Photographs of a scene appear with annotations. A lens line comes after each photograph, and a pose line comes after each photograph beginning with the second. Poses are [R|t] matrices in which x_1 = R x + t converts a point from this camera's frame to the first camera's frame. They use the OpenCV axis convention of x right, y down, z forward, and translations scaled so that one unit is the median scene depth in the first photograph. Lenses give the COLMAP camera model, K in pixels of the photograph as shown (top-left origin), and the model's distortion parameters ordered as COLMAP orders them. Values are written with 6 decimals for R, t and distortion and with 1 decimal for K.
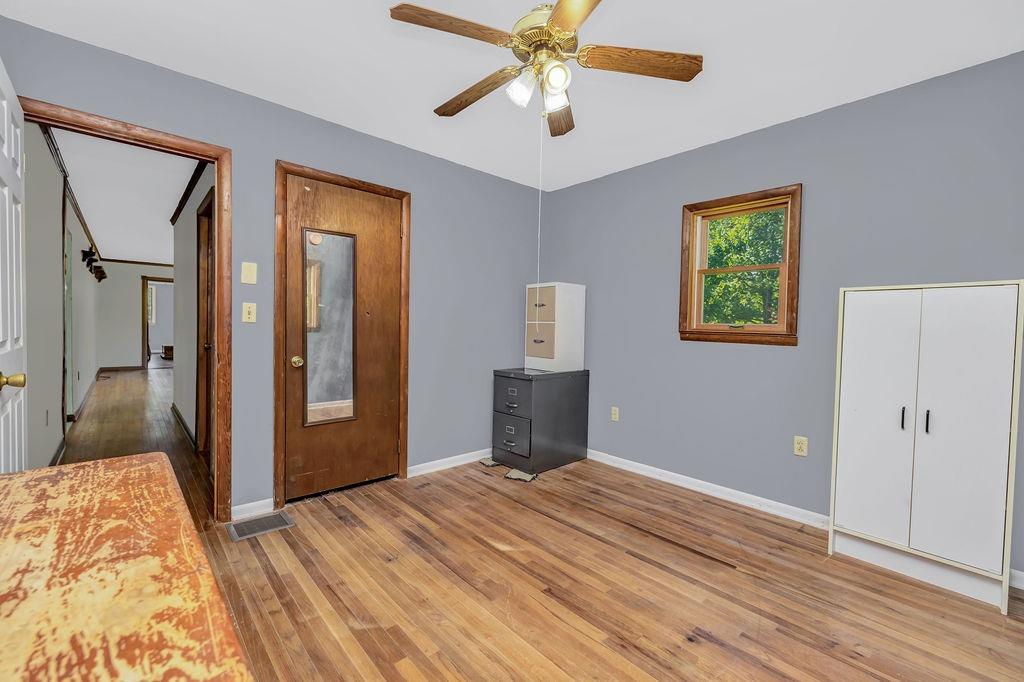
lens RADIAL K [[427.9, 0, 508.5], [0, 427.9, 338.2], [0, 0, 1]] dist [-0.001341, -0.000541]
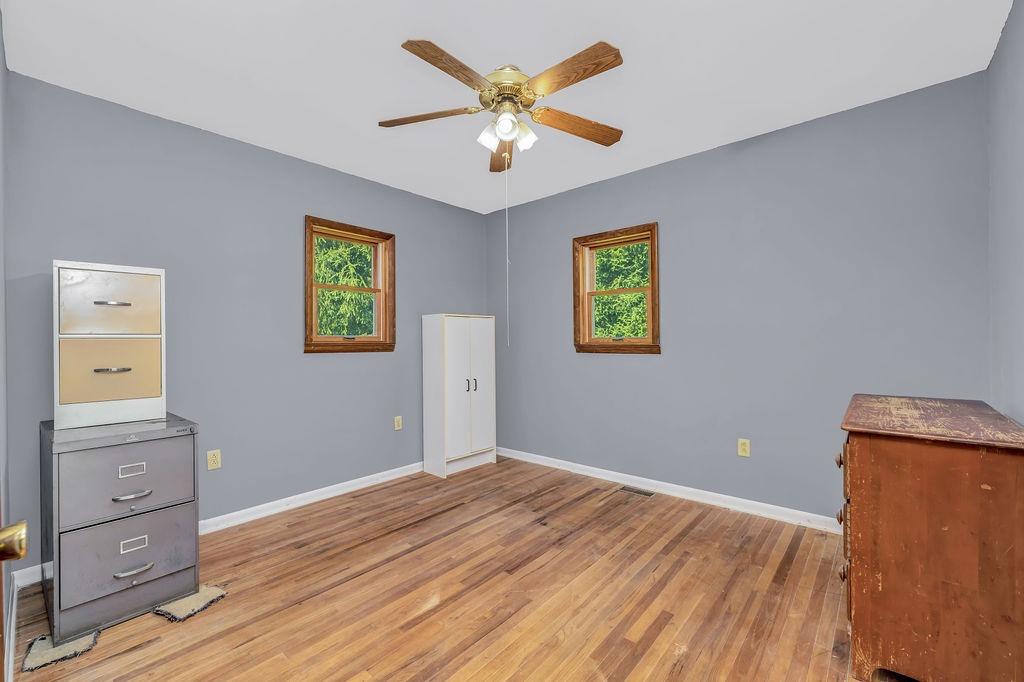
lens RADIAL K [[427.9, 0, 508.5], [0, 427.9, 338.2], [0, 0, 1]] dist [-0.001341, -0.000541]
pose [[-0.114439, -0.017444, 0.993277, -0.766605], [0.034299, 0.999180, 0.021499, -0.042758], [-0.992838, 0.036528, -0.113747, 0.823331]]
